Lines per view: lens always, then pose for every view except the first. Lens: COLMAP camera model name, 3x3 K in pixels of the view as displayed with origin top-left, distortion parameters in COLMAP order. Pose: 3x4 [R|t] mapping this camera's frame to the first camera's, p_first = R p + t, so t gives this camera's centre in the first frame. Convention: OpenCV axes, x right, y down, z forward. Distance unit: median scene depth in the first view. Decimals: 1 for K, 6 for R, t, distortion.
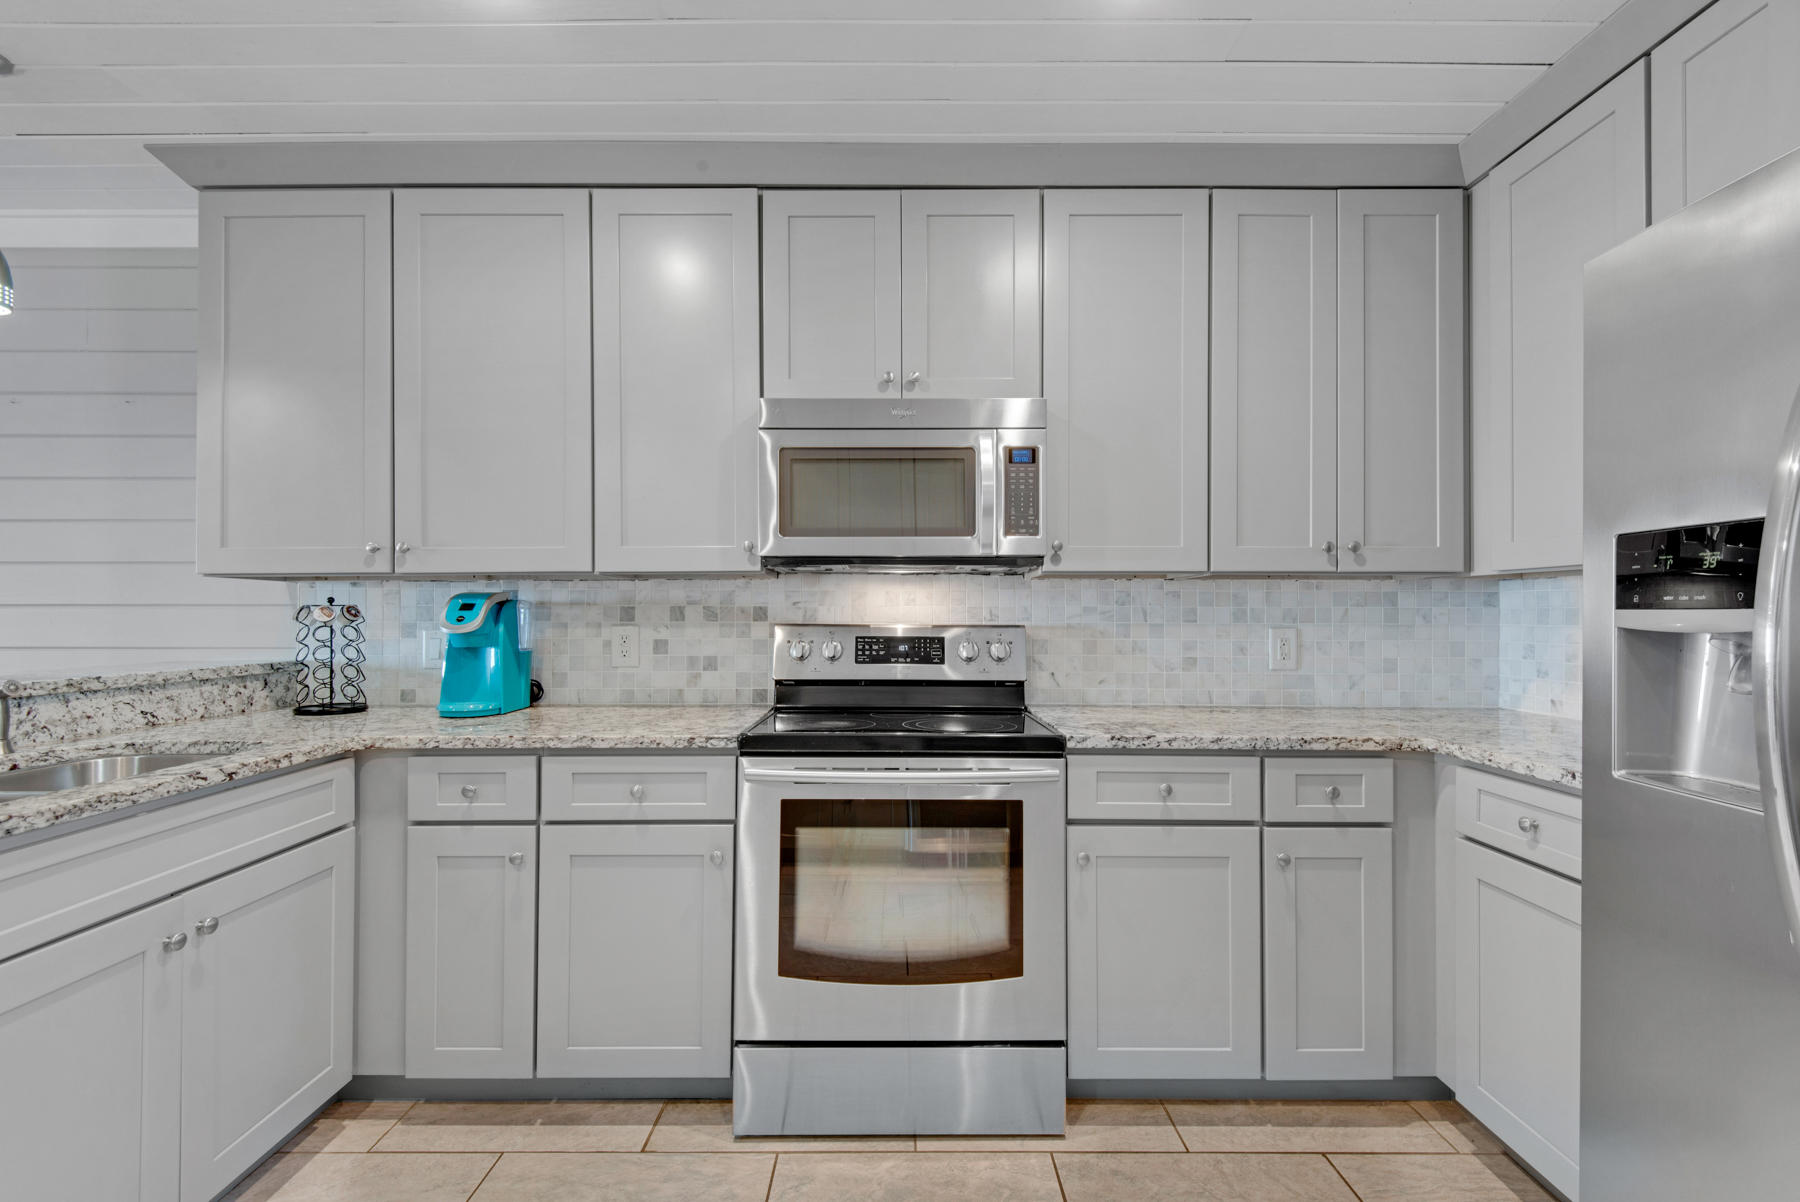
lens RADIAL K [[812.4, 0, 899.2], [0, 812.4, 612.7], [0, 0, 1]] dist [0.039903, -0.020769]
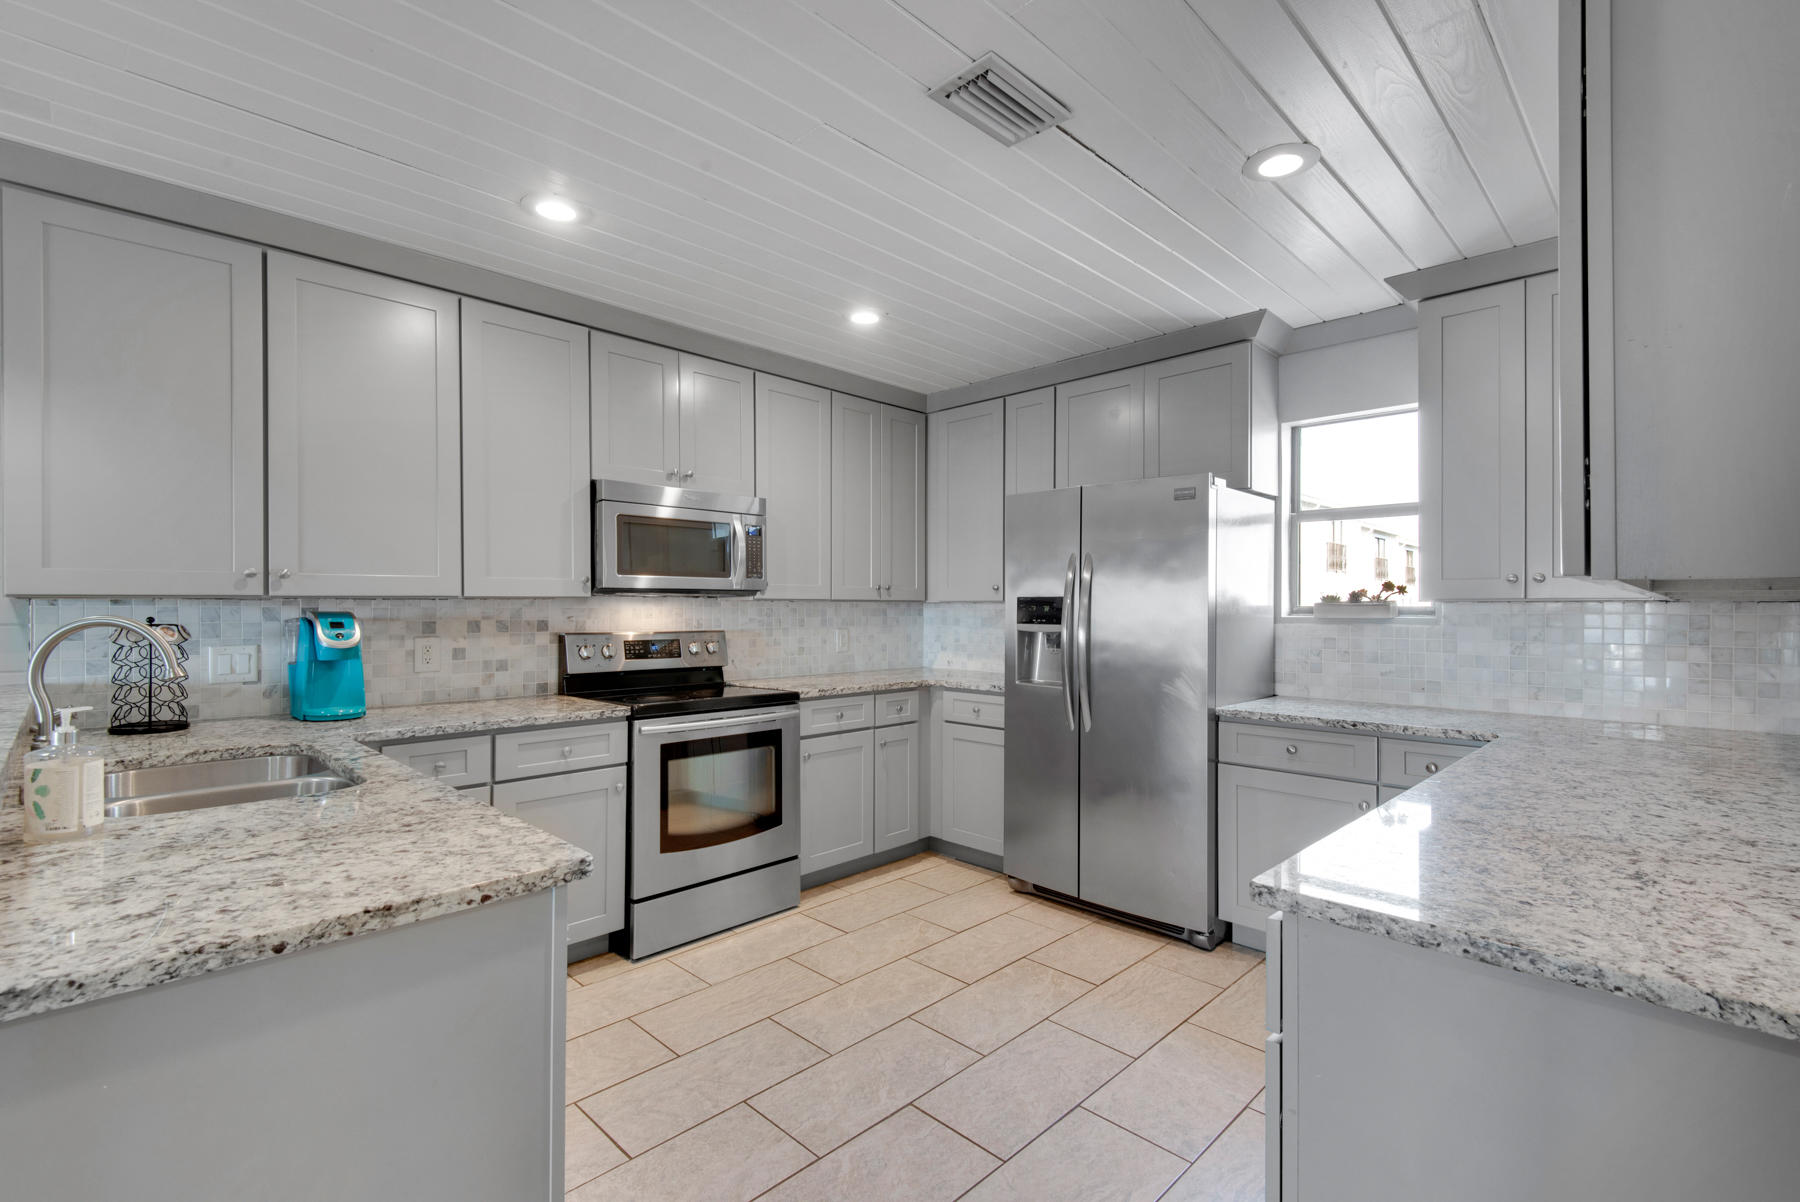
lens RADIAL K [[812.4, 0, 899.2], [0, 812.4, 612.7], [0, 0, 1]] dist [0.039903, -0.020769]
pose [[0.705914, -0.004801, 0.708281, -0.797714], [-0.003143, 0.999946, 0.009911, -0.039236], [-0.708290, -0.009223, 0.705861, -0.386894]]
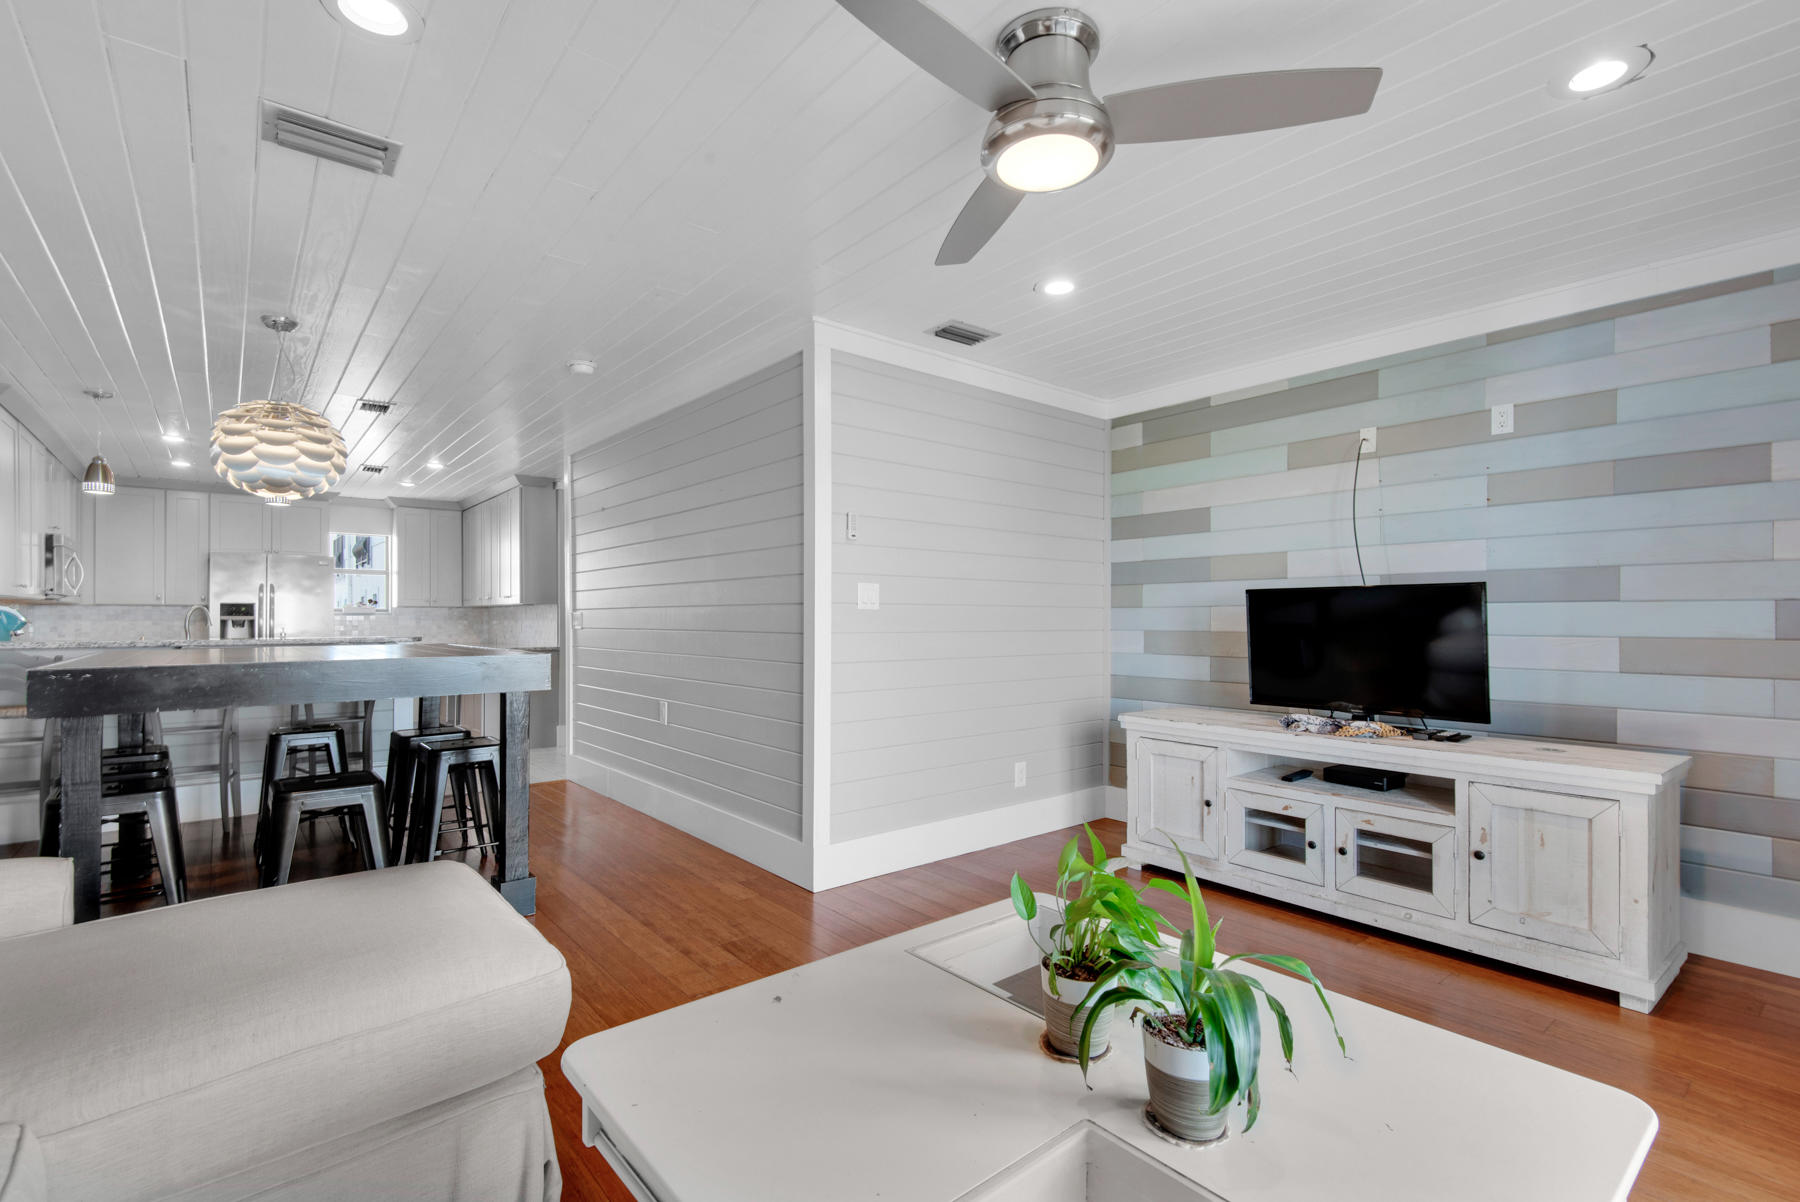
lens RADIAL K [[812.4, 0, 899.2], [0, 812.4, 612.7], [0, 0, 1]] dist [0.039903, -0.020769]
pose [[-0.639834, 0.003797, 0.768504, -3.808093], [-0.006480, 0.999926, -0.010335, 0.000687], [-0.768486, -0.011593, -0.639761, 0.614923]]
